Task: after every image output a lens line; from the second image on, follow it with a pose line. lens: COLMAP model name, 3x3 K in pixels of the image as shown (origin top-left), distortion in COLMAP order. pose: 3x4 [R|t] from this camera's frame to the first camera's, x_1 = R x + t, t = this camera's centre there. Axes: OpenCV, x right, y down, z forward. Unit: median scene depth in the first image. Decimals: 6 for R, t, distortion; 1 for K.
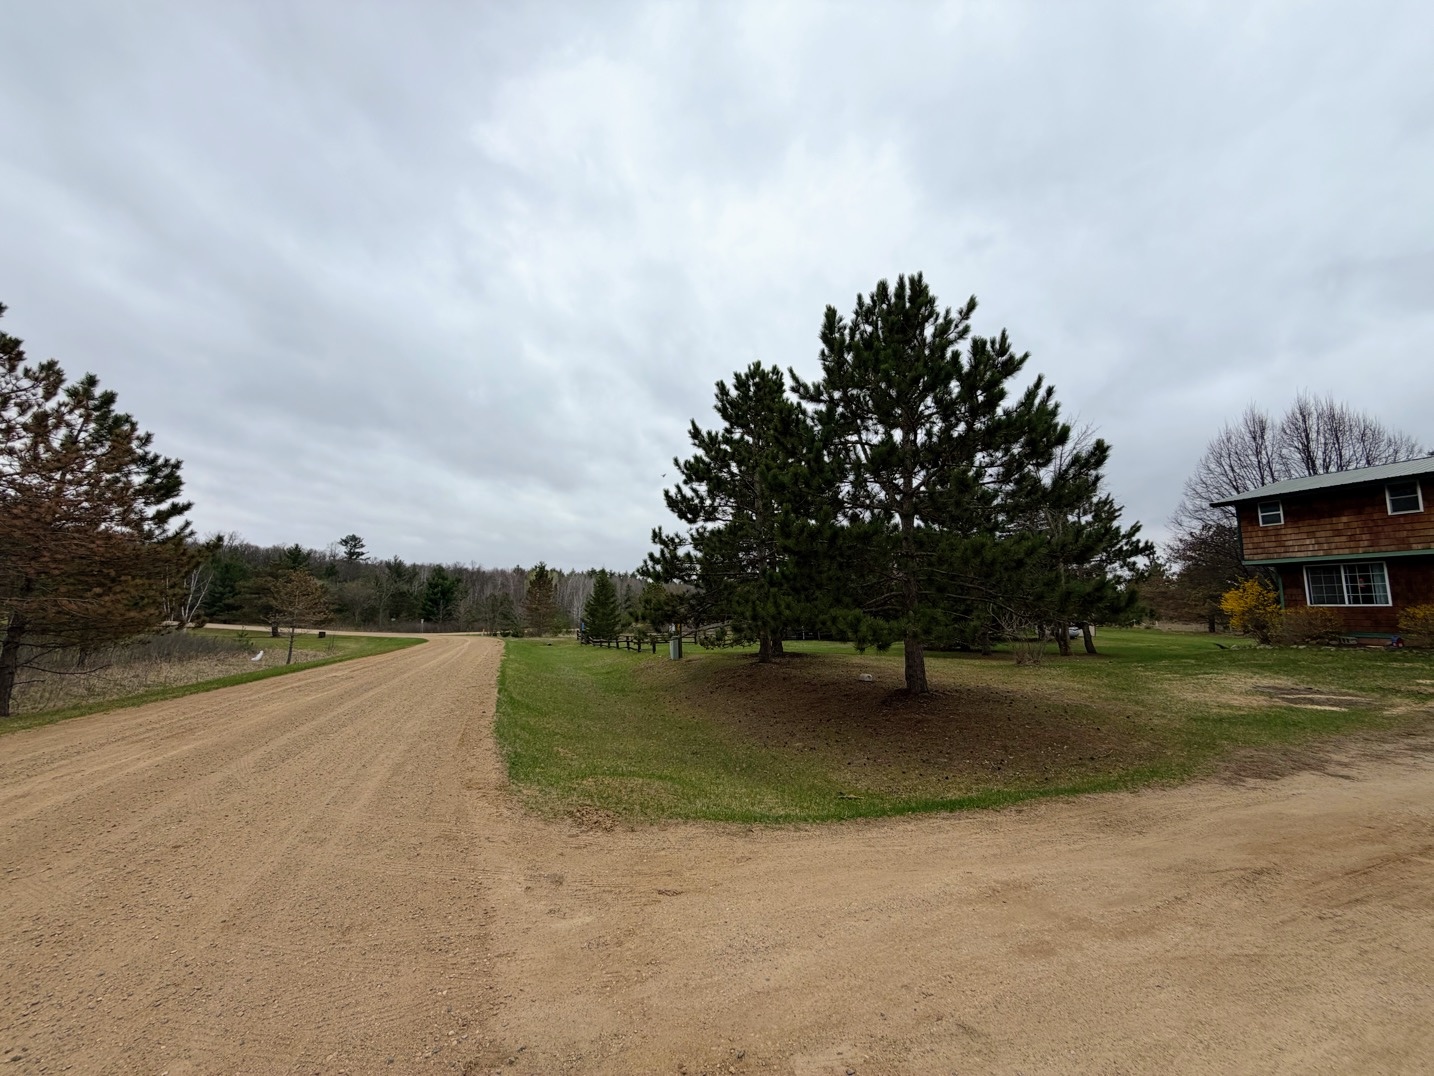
lens RADIAL K [[569.8, 0, 711.9], [0, 569.8, 539.1], [0, 0, 1]] dist [-0.002585, 0.000486]
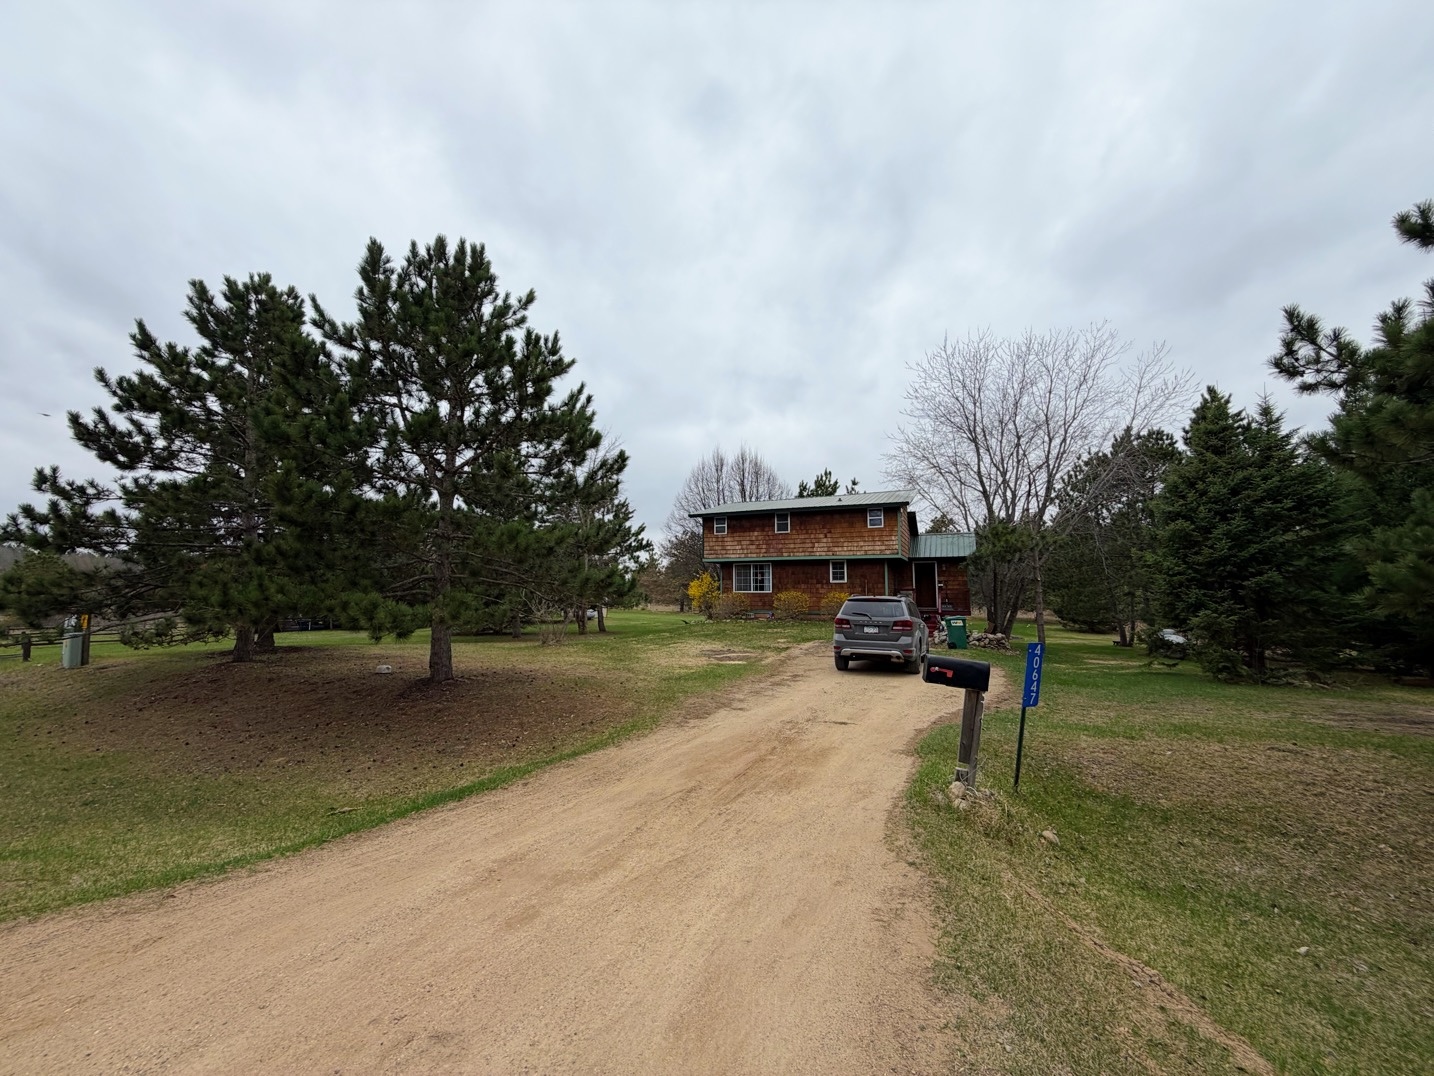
lens RADIAL K [[569.8, 0, 711.9], [0, 569.8, 539.1], [0, 0, 1]] dist [-0.002585, 0.000486]
pose [[0.719795, 0.068030, 0.690845, 0.010563], [-0.086091, 0.996252, -0.008405, 0.001972], [-0.688827, -0.053426, 0.722954, 0.008887]]
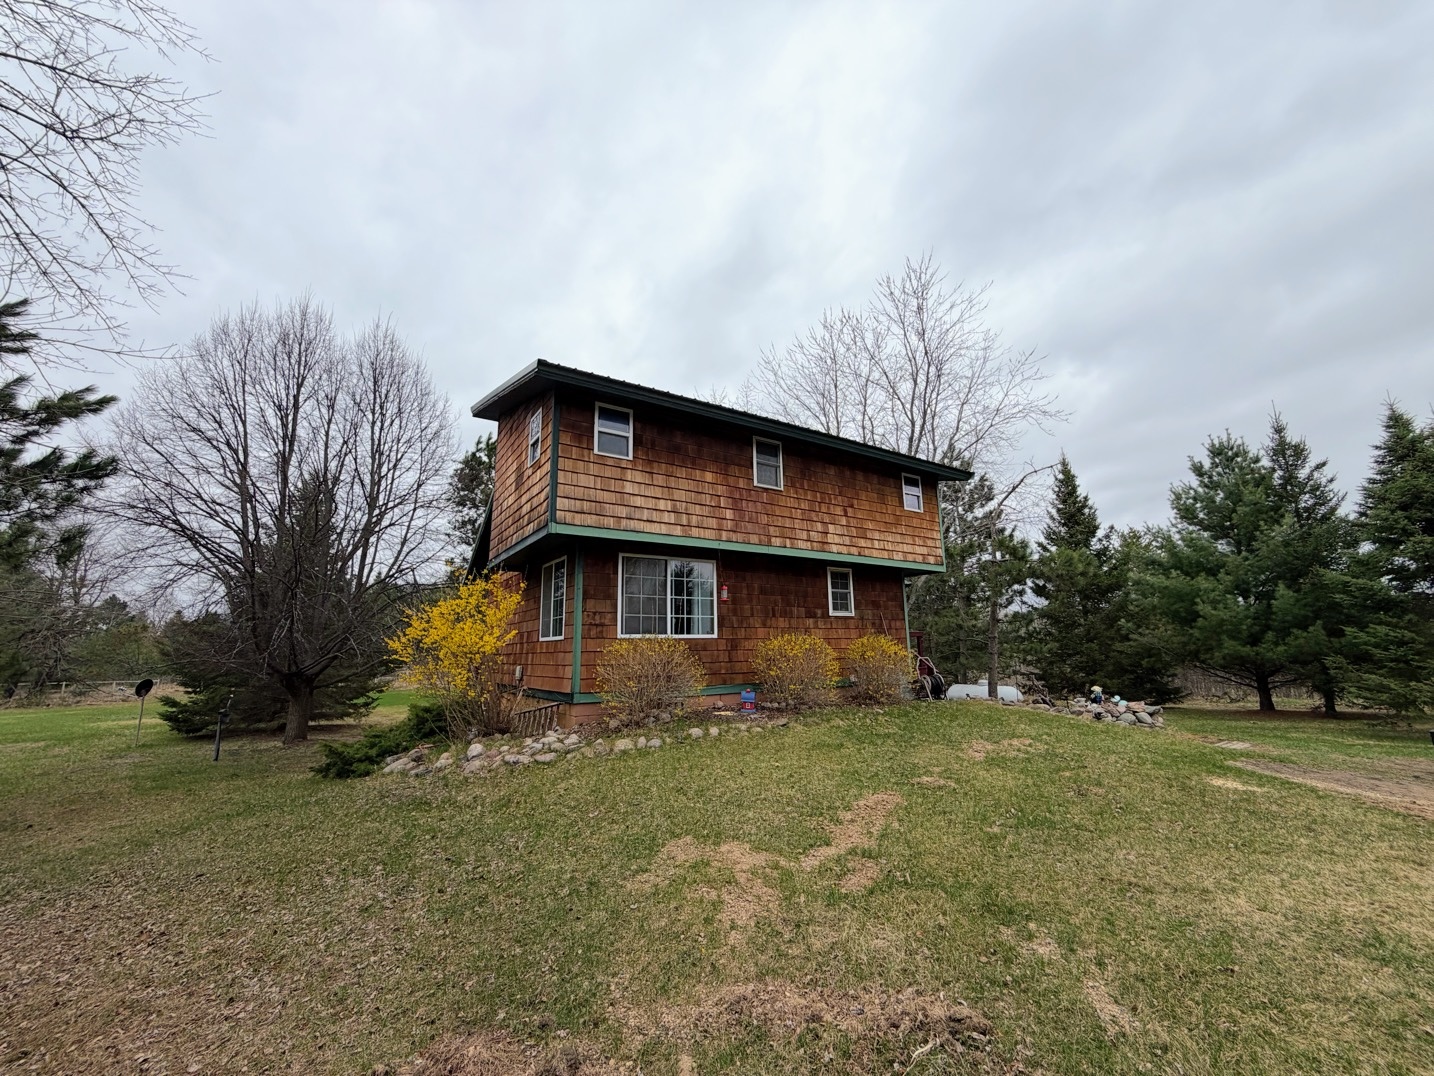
lens RADIAL K [[569.8, 0, 711.9], [0, 569.8, 539.1], [0, 0, 1]] dist [-0.002585, 0.000486]
pose [[-0.189688, 0.192576, 0.962774, 0.928749], [-0.101415, 0.971489, -0.214300, 0.219348], [-0.976593, -0.138290, -0.164749, 1.685082]]
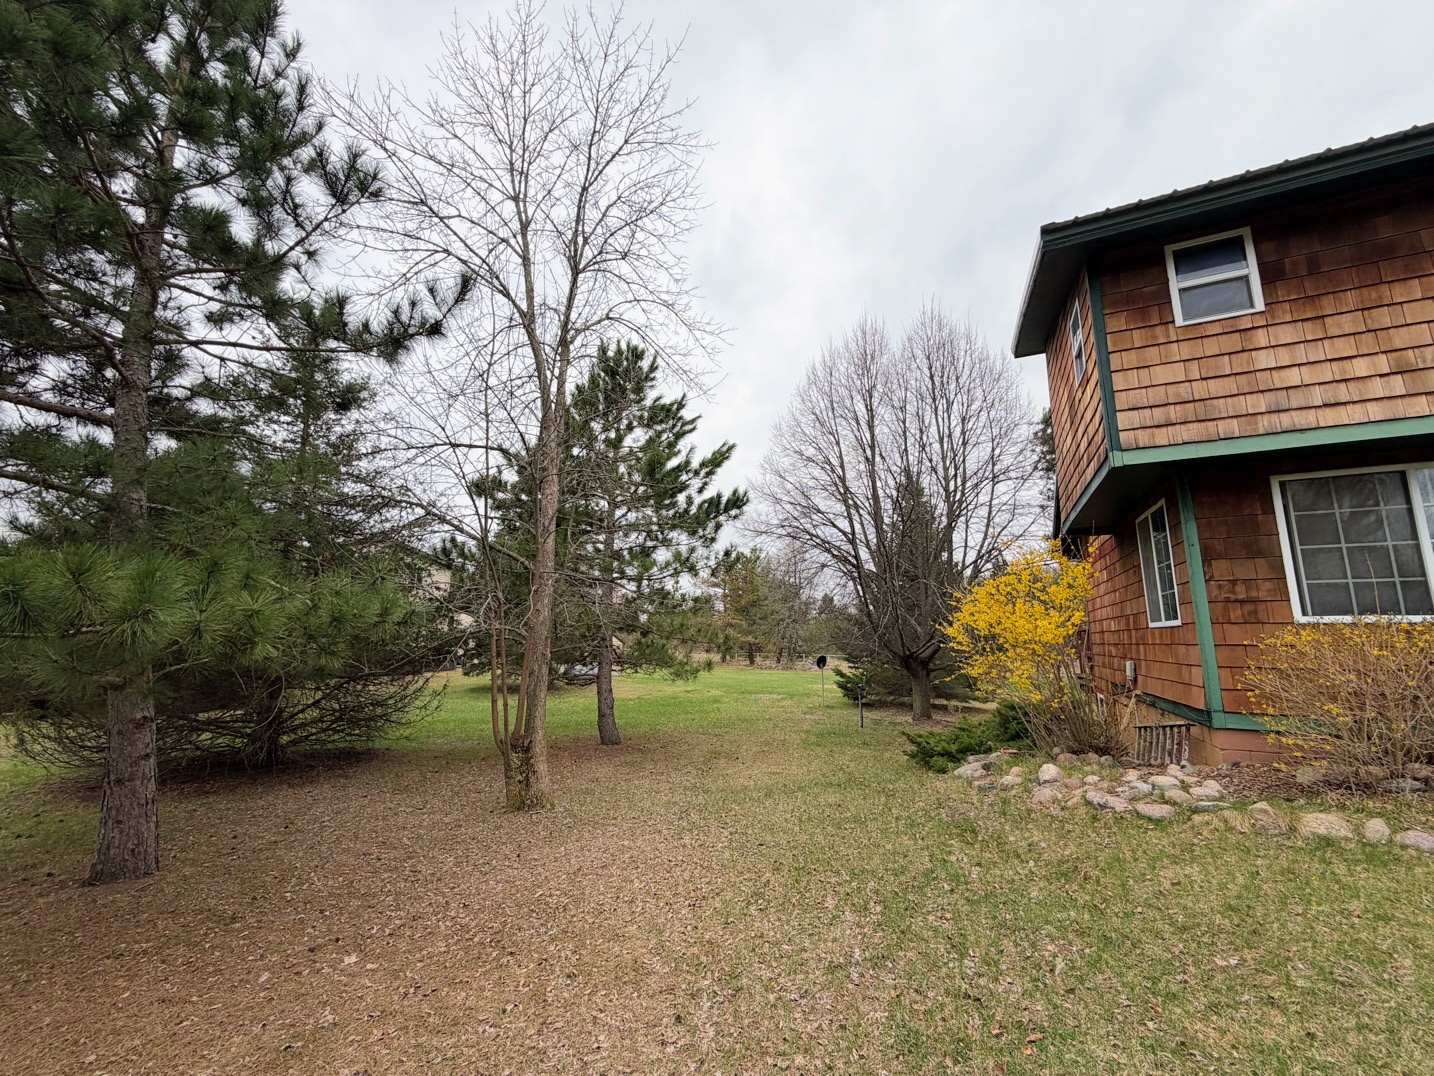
lens RADIAL K [[569.8, 0, 711.9], [0, 569.8, 539.1], [0, 0, 1]] dist [-0.002585, 0.000486]
pose [[0.737122, 0.120915, 0.664854, 1.093002], [-0.086751, 0.992653, -0.084350, 0.208878], [-0.670169, 0.004499, 0.742195, 1.638329]]
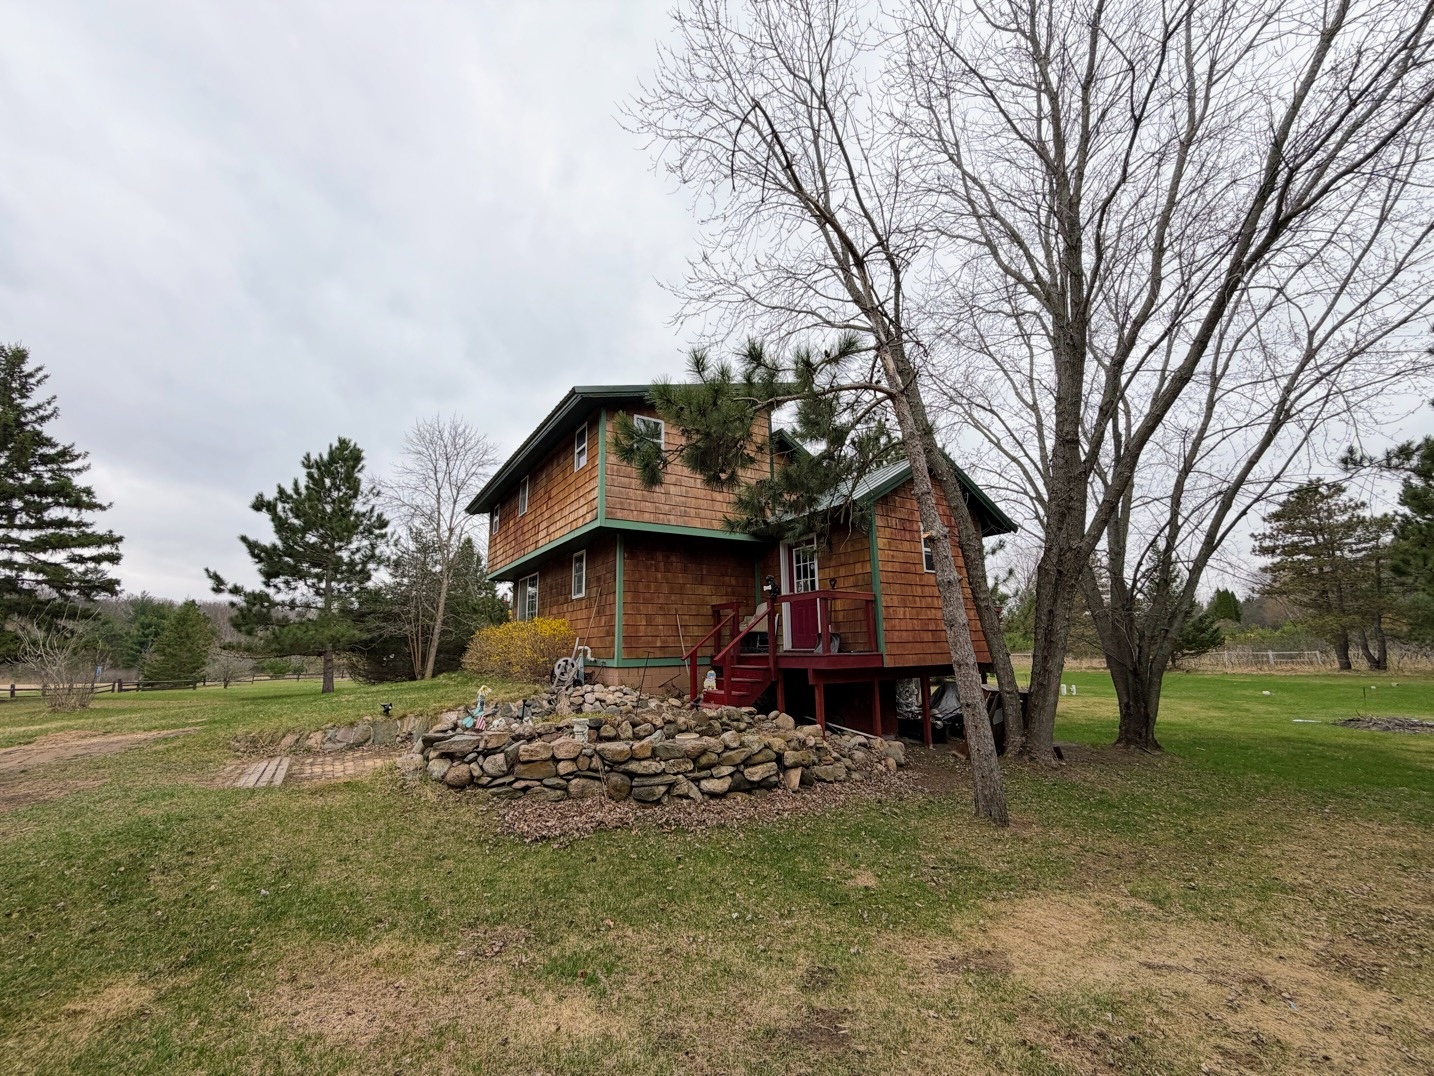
lens RADIAL K [[584.0, 0, 717.0], [0, 584.0, 538.0], [0, 0, 1]] dist [0.000718, 0.000265]
pose [[0.984191, 0.014992, 0.176477, 1.970846], [-0.003455, 0.997846, -0.065503, 0.067359], [-0.177079, 0.063858, 0.982123, 0.126900]]
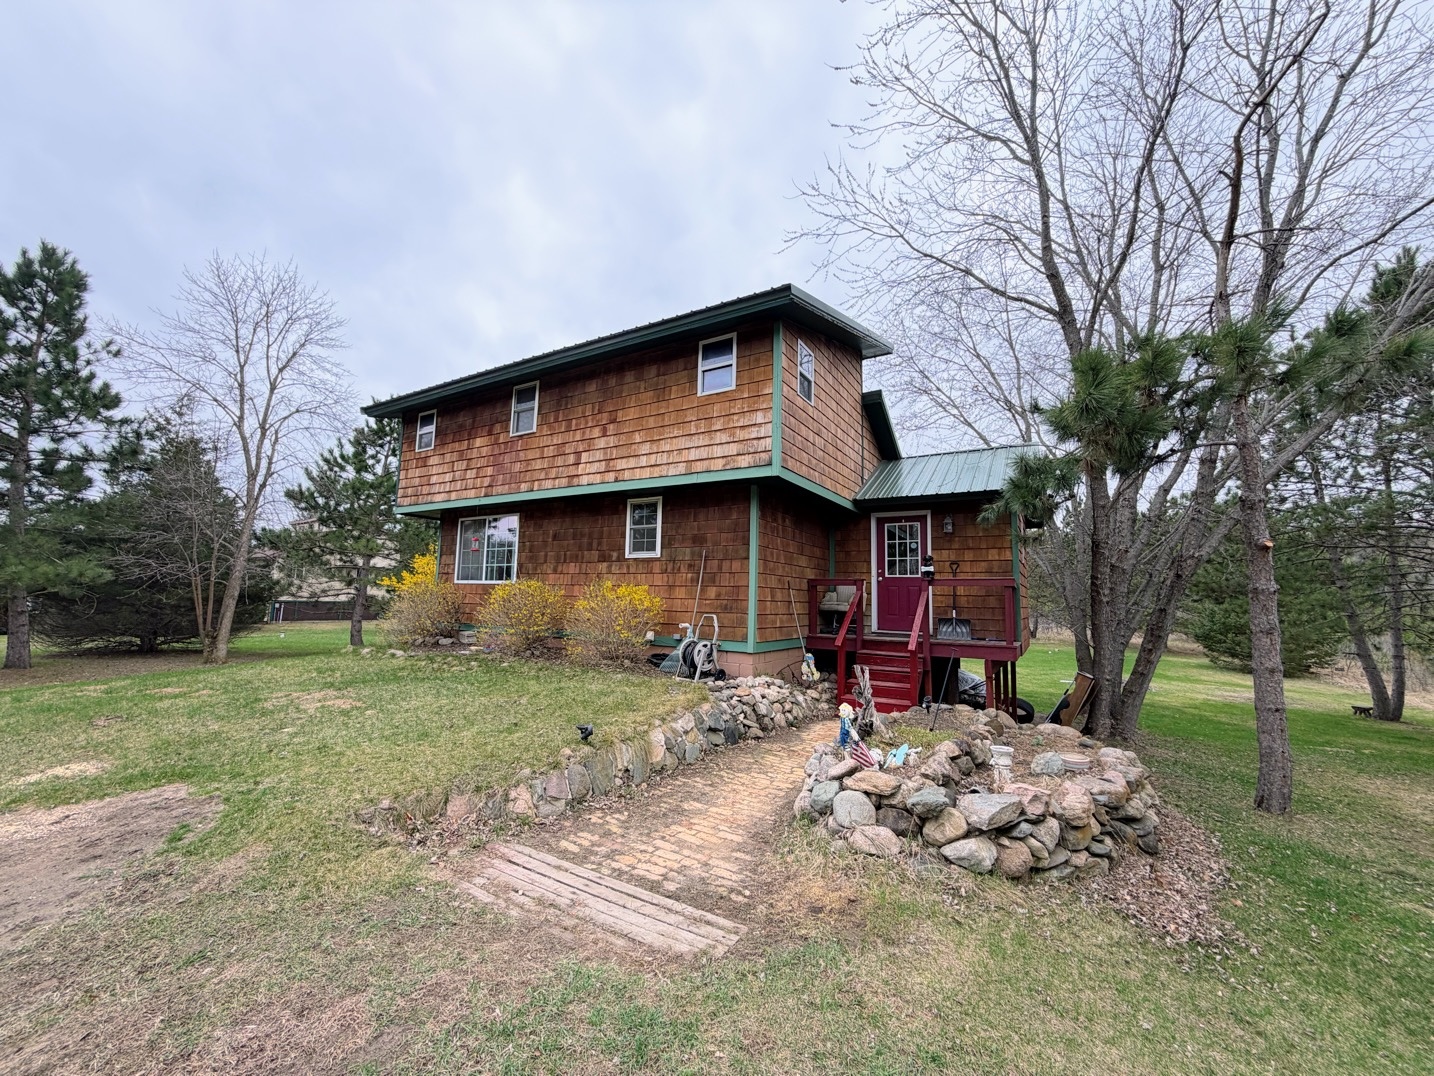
lens RADIAL K [[569.8, 0, 711.9], [0, 569.8, 539.1], [0, 0, 1]] dist [-0.002585, 0.000486]
pose [[0.803508, 0.084379, 0.589283, 1.499035], [-0.096335, 0.995286, -0.011157, 0.081615], [-0.587447, -0.047804, 0.807850, 0.536962]]
